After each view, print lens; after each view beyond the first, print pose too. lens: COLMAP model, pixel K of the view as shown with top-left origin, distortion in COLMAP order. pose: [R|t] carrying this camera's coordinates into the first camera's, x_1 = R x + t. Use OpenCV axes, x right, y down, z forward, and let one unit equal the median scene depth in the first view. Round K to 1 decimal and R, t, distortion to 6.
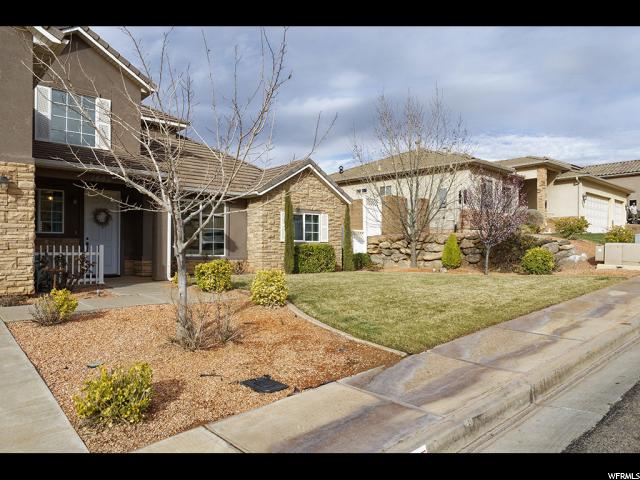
lens RADIAL K [[453.6, 0, 320.0], [0, 453.6, 240.0], [0, 0, 1]] dist [-0.035839, -0.000452]
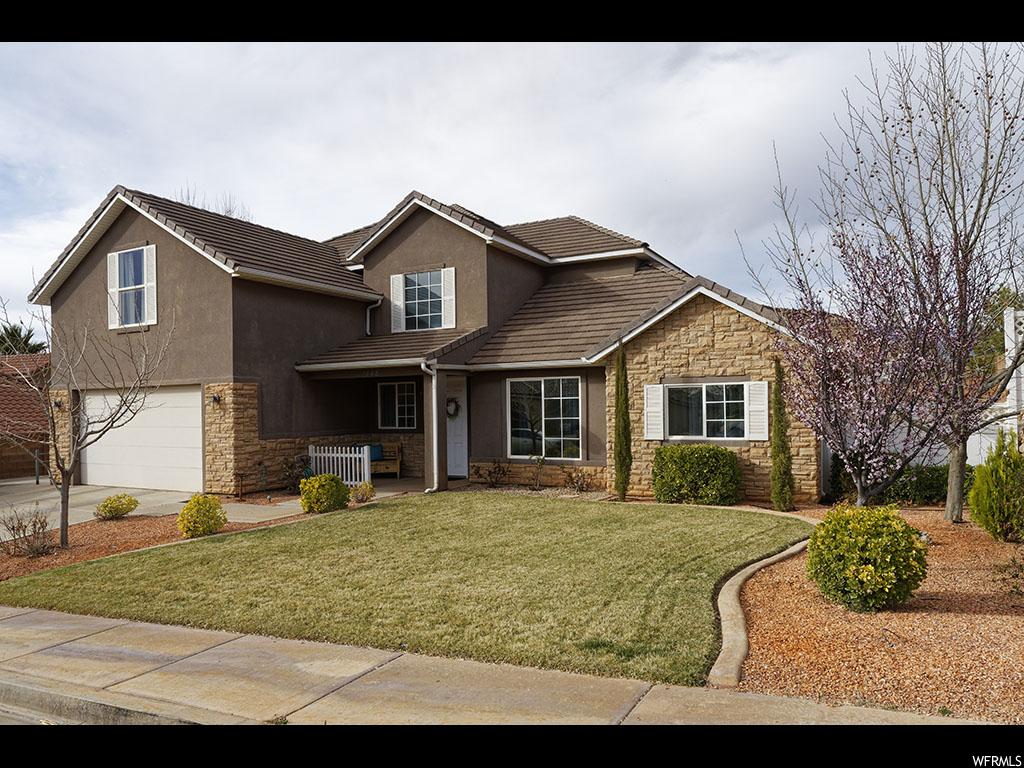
lens RADIAL K [[725.7, 0, 512.0], [0, 725.7, 384.0], [0, 0, 1]] dist [-0.035839, -0.000452]
pose [[0.325966, -0.039576, -0.944553, 0.711107], [0.032676, 0.998998, -0.030580, -0.042950], [0.944817, -0.020896, 0.326932, 0.560877]]
